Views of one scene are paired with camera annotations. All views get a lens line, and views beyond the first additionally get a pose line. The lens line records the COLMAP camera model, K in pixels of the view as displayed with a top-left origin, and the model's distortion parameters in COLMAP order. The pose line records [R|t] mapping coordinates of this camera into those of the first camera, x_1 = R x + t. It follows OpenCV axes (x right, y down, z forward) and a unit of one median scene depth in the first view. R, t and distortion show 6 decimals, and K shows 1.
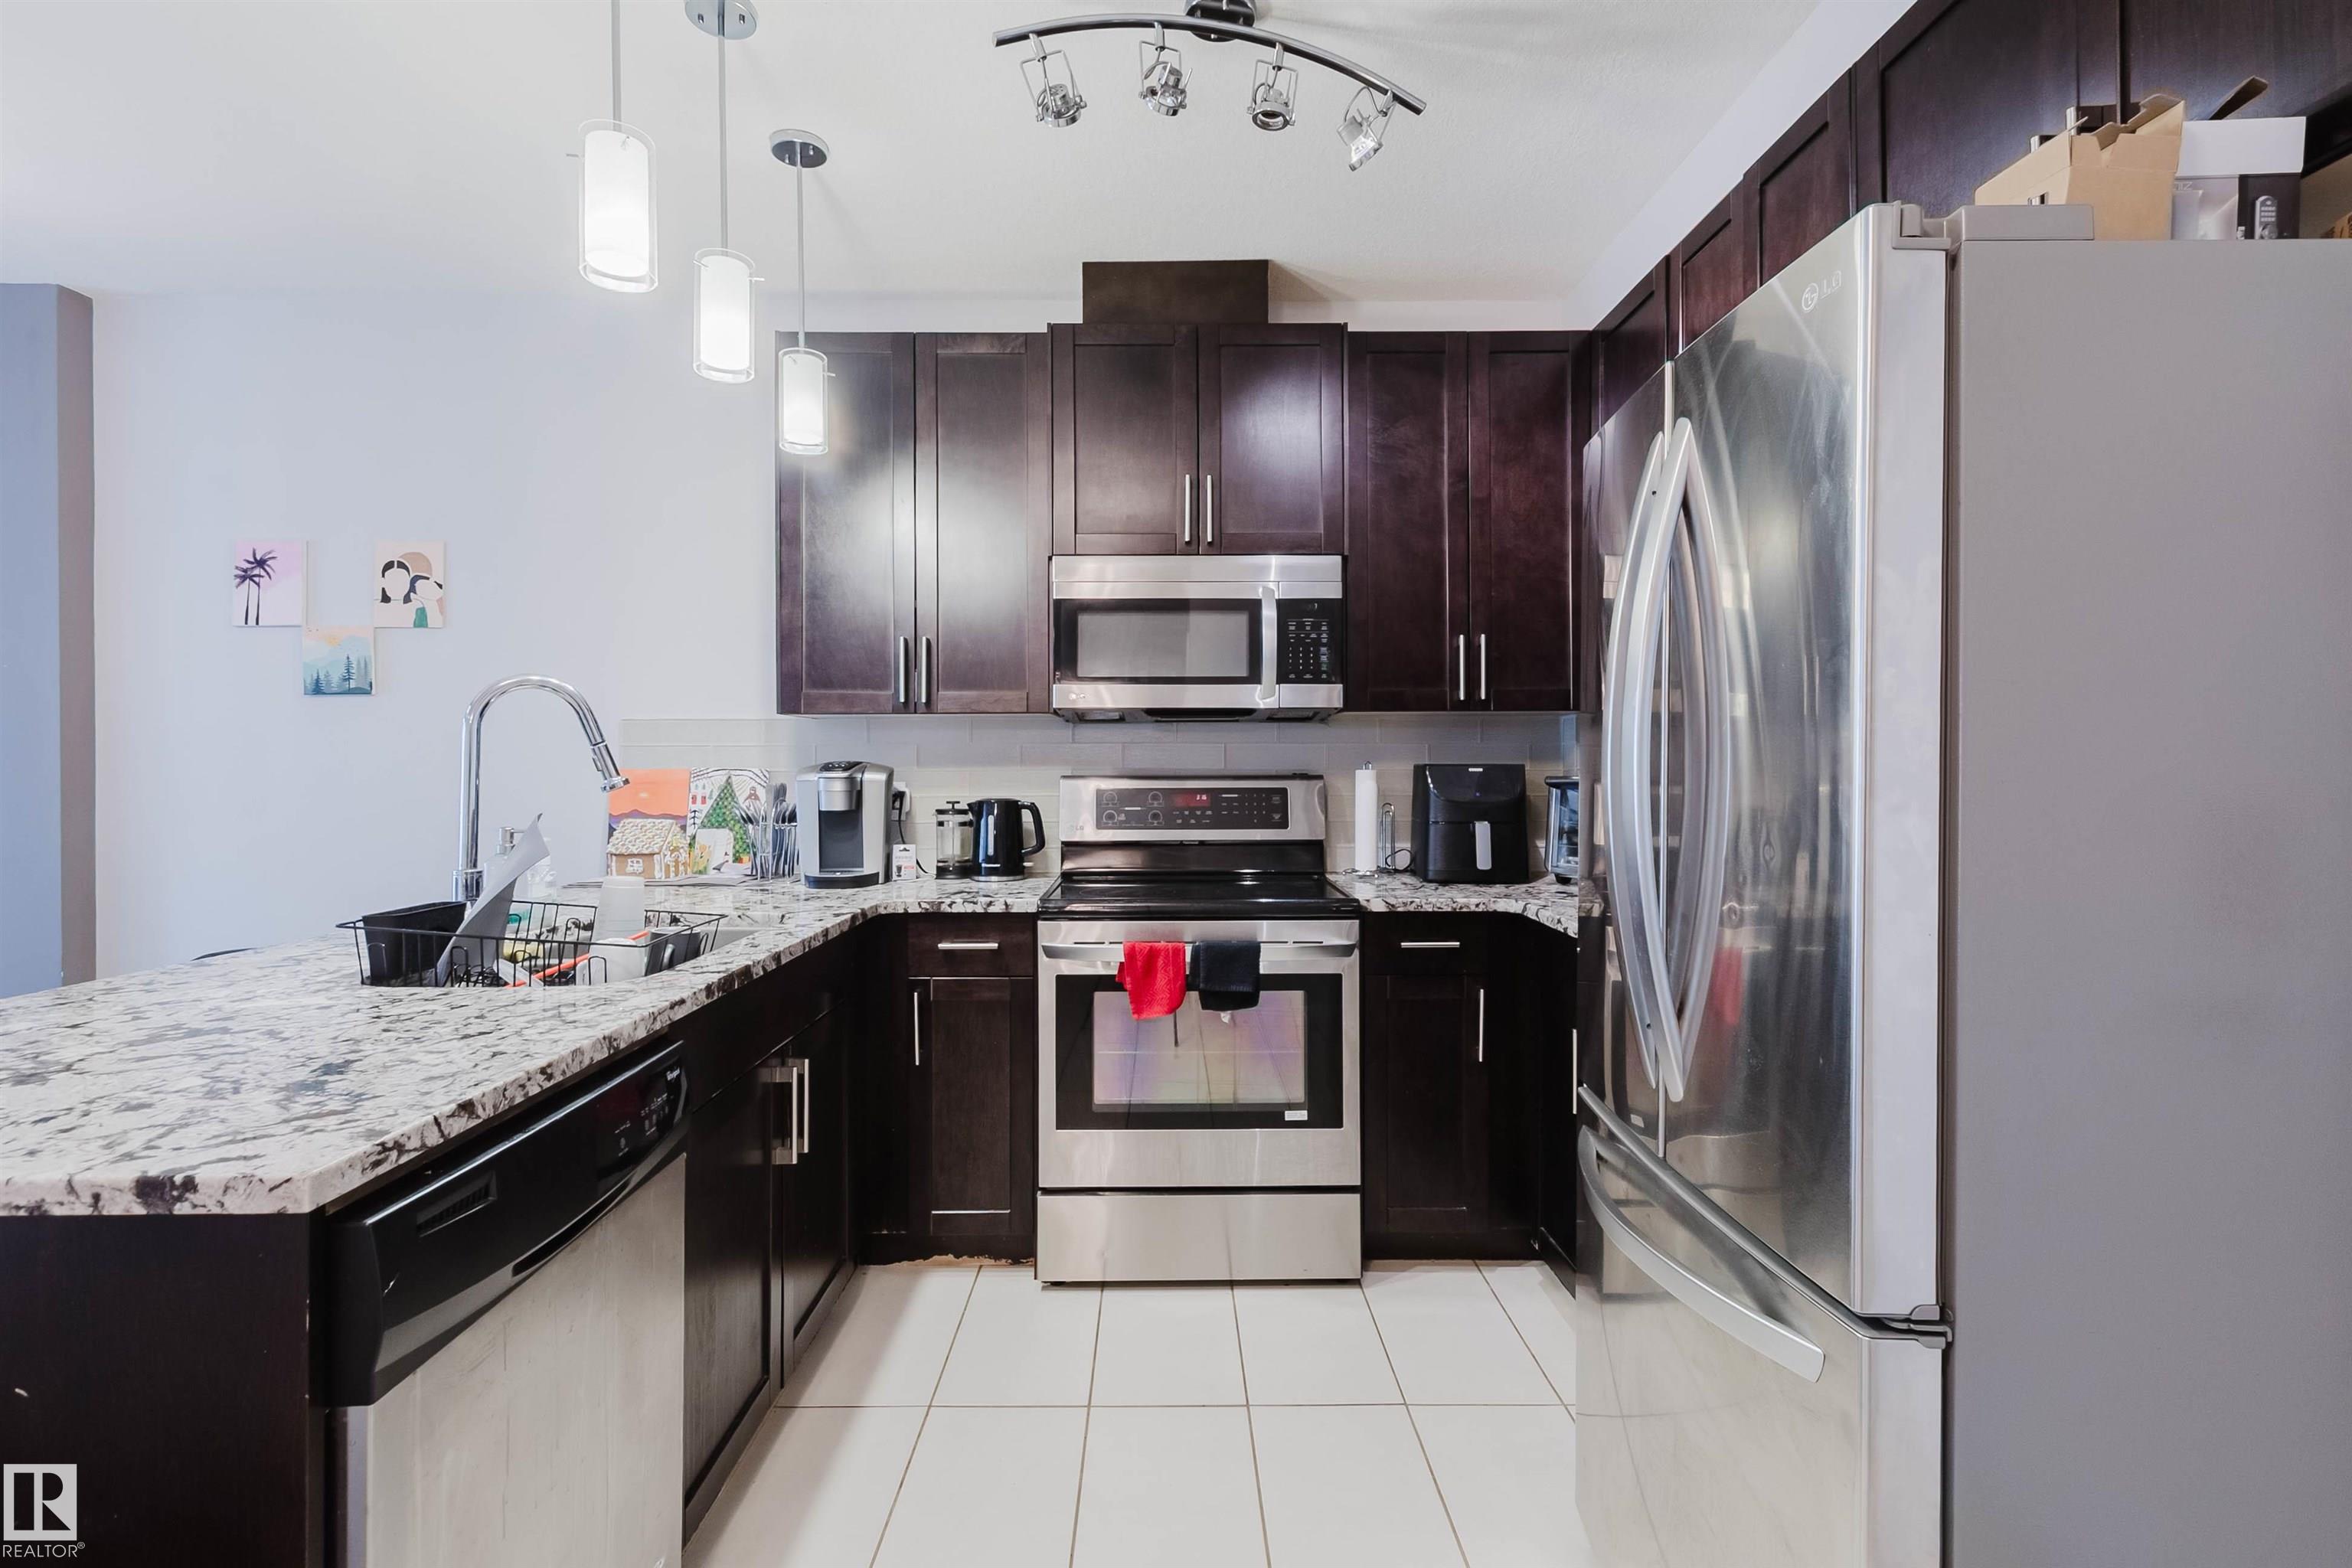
lens RADIAL K [[1072.9, 0, 1166.6], [0, 1072.9, 759.1], [0, 0, 1]] dist [0.005477, -0.002347]
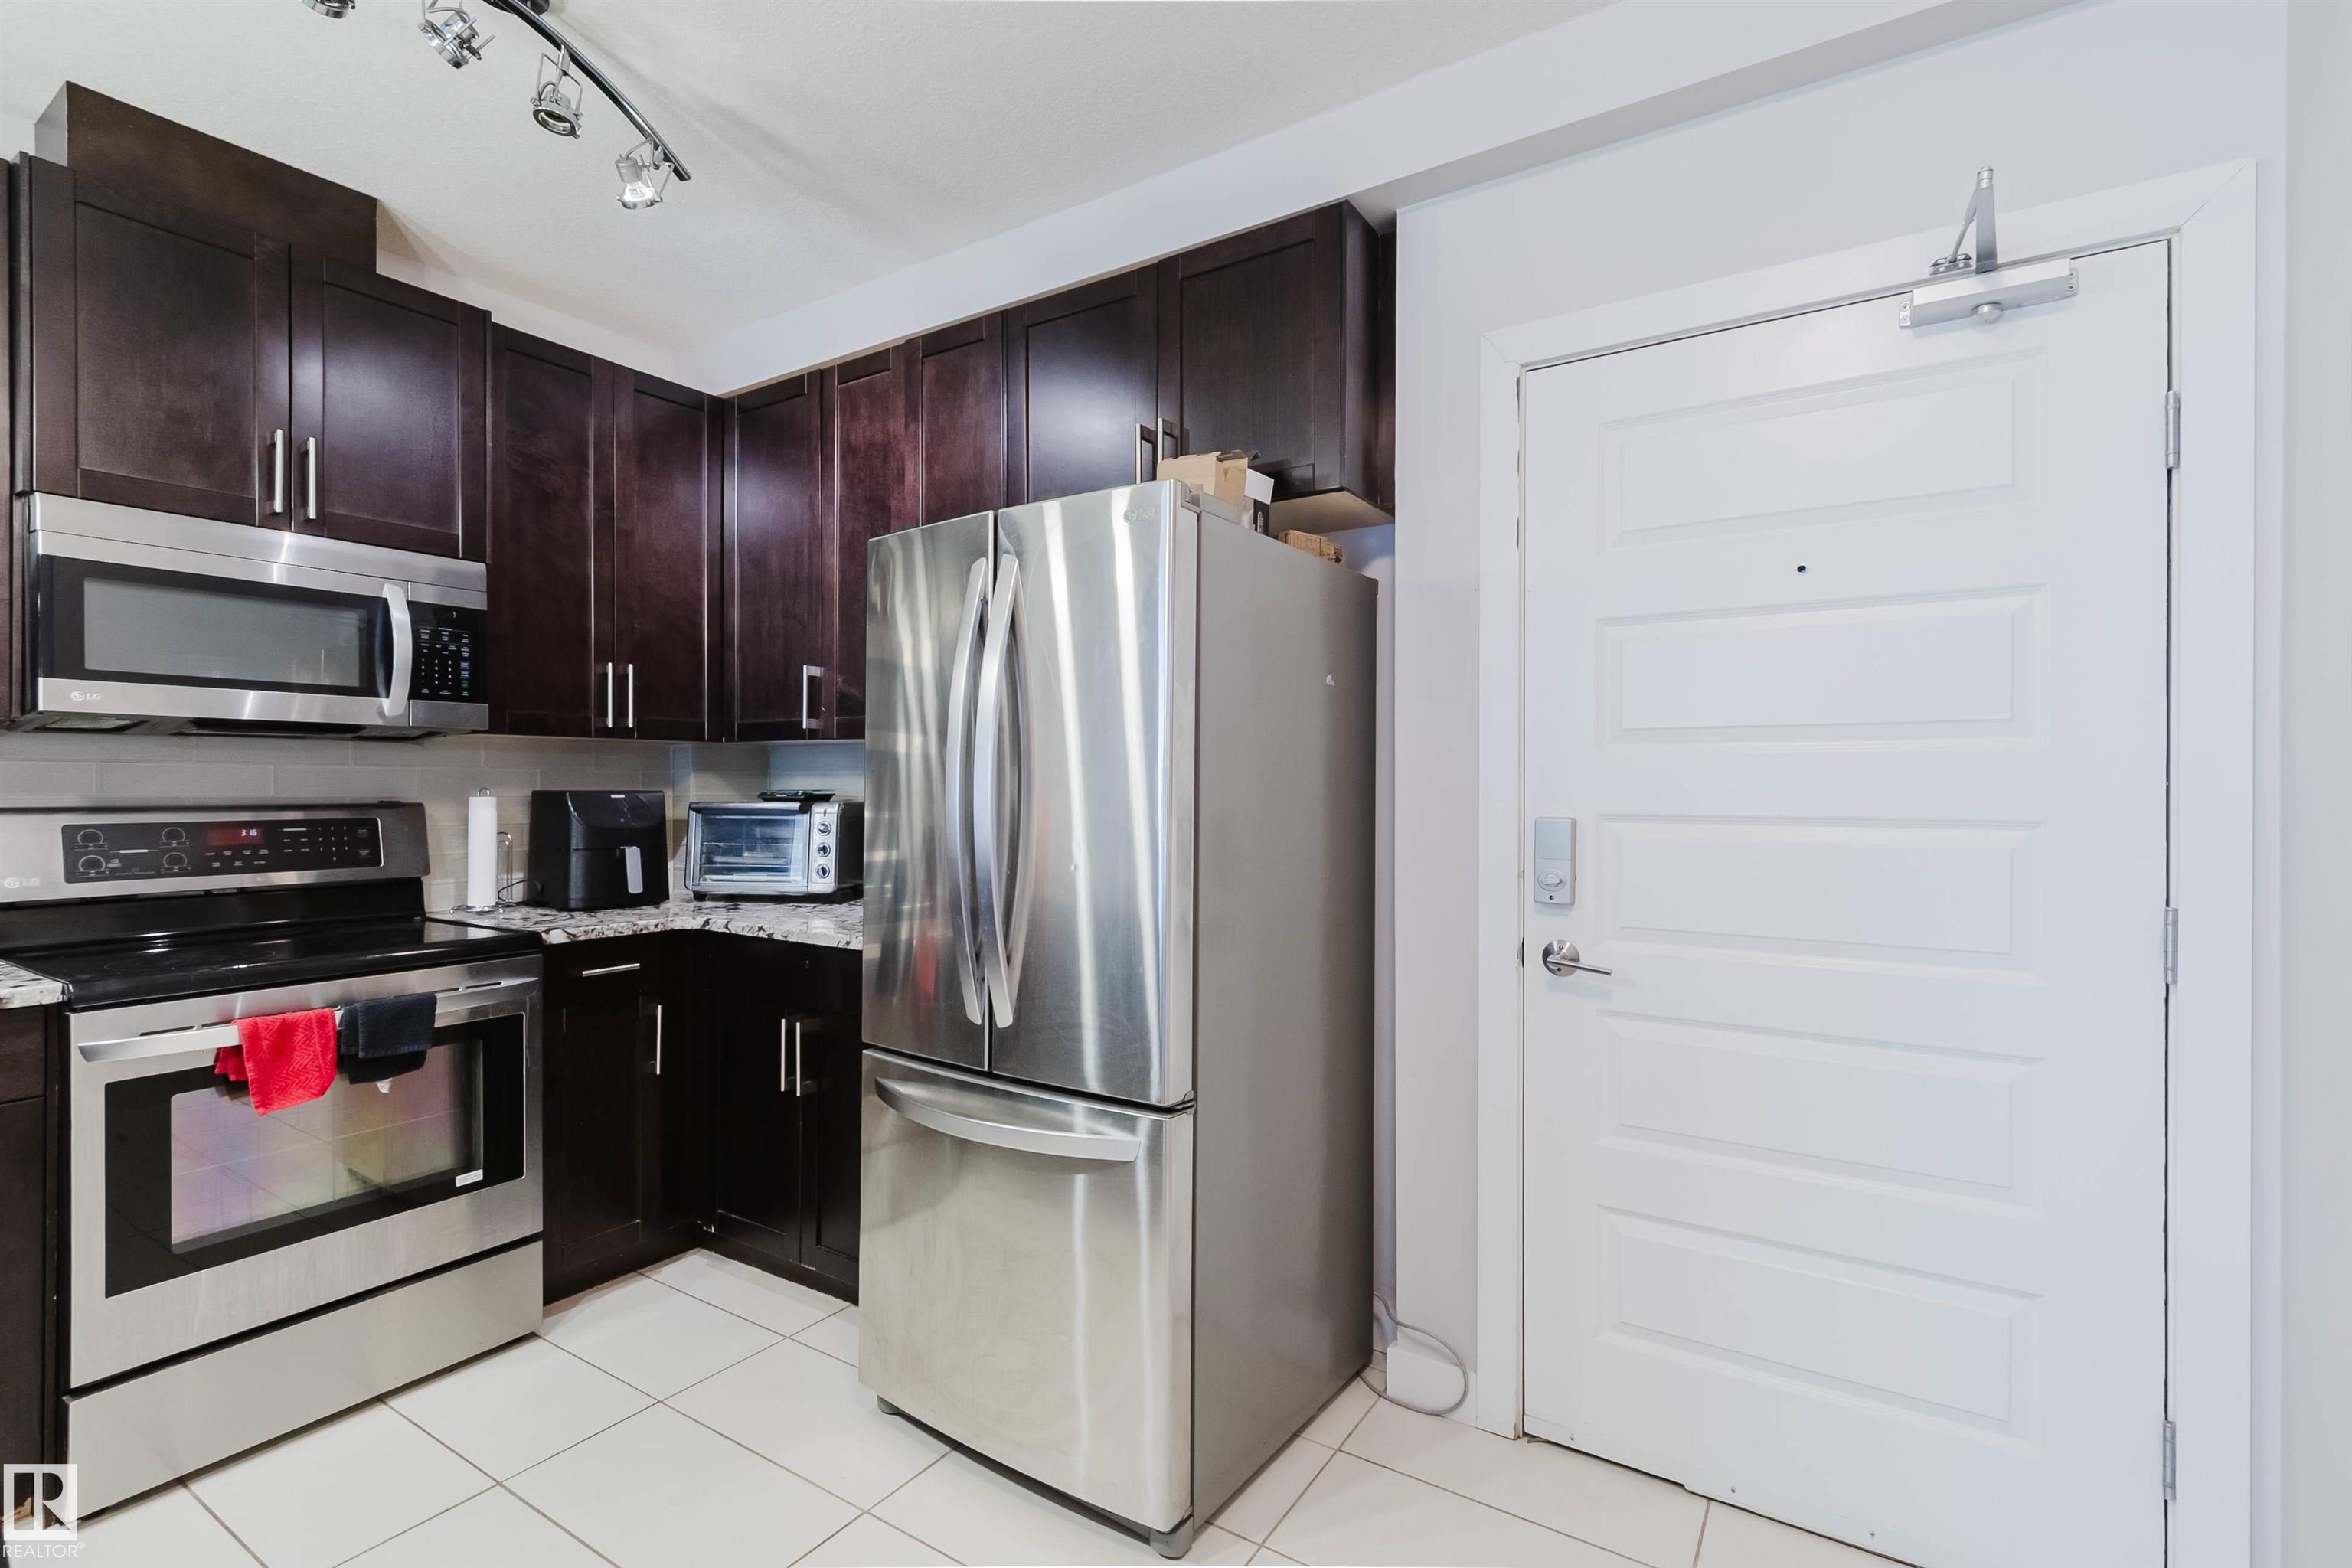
lens RADIAL K [[1072.9, 0, 1155.9], [0, 1072.9, 785.4], [0, 0, 1]] dist [0.005477, -0.002347]
pose [[0.563627, 0.002248, 0.826026, -0.300646], [-0.005753, 0.999983, 0.001205, -0.004846], [-0.826009, -0.005432, 0.563630, 0.008690]]
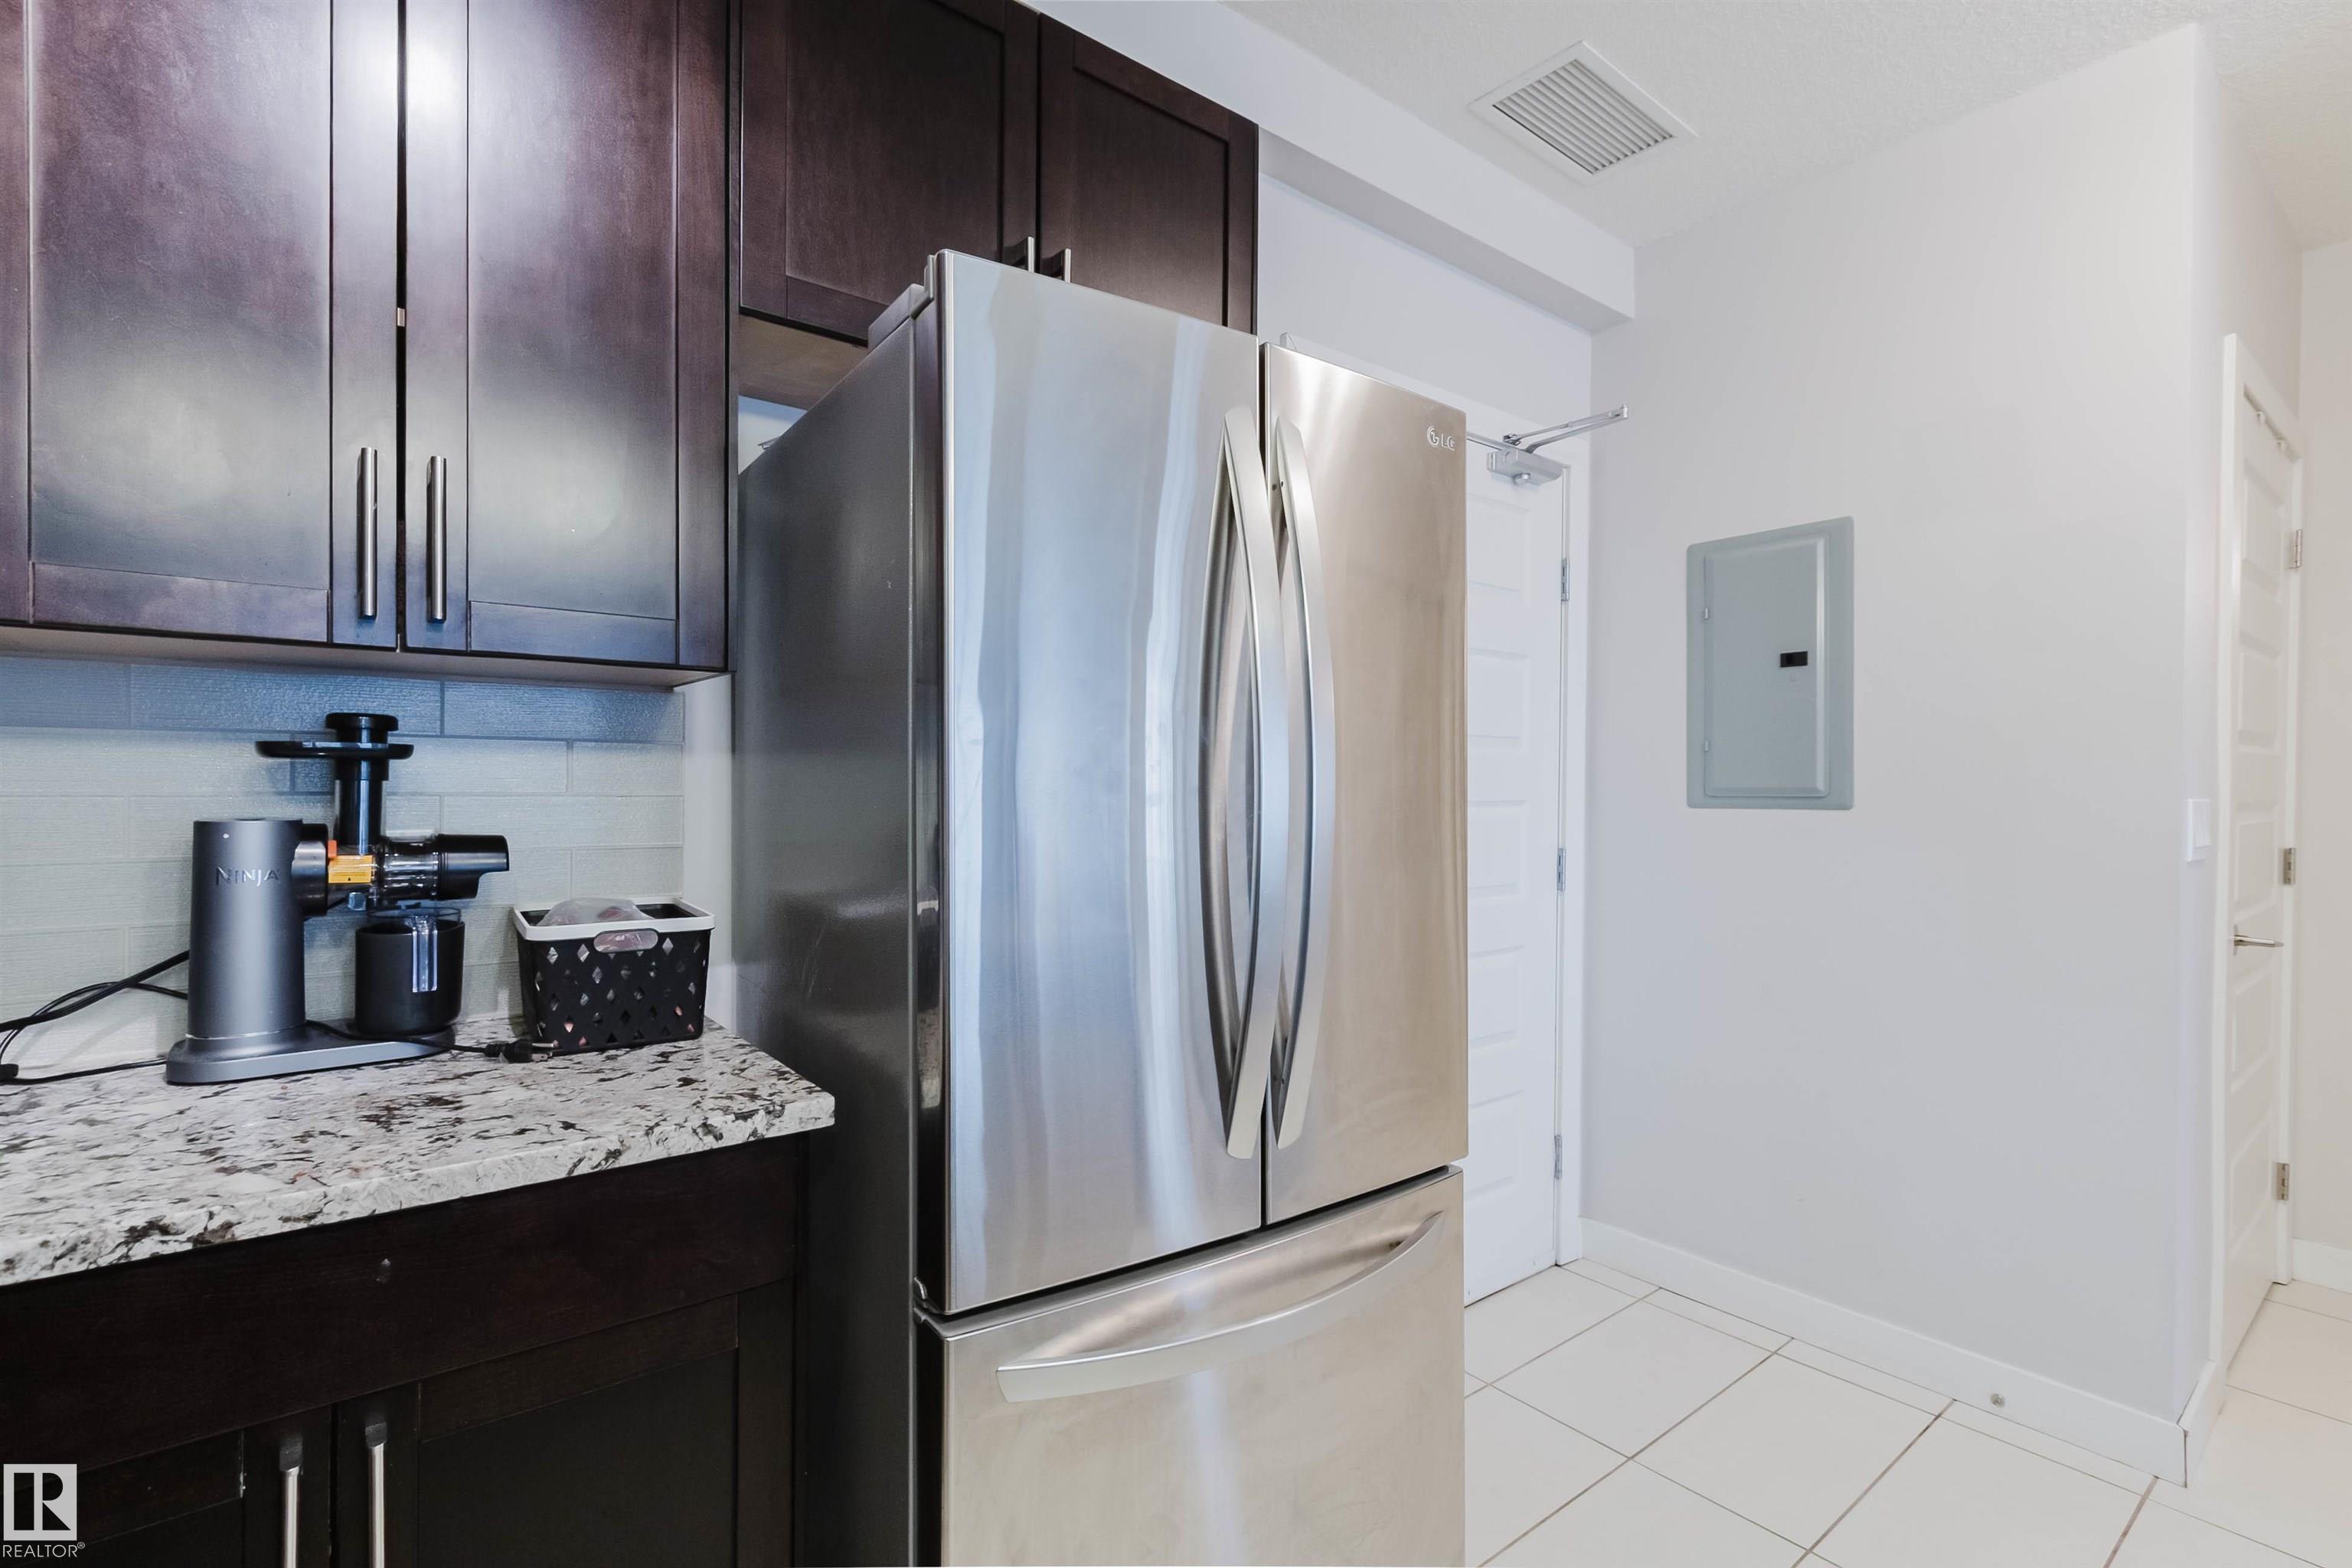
lens RADIAL K [[1072.9, 0, 1161.0], [0, 1072.9, 783.8], [0, 0, 1]] dist [0.005477, -0.002347]
pose [[-0.594532, -0.006327, 0.804047, -0.085800], [-0.008929, 0.999959, 0.001267, 0.000930], [-0.804022, -0.006427, -0.594564, 0.899351]]
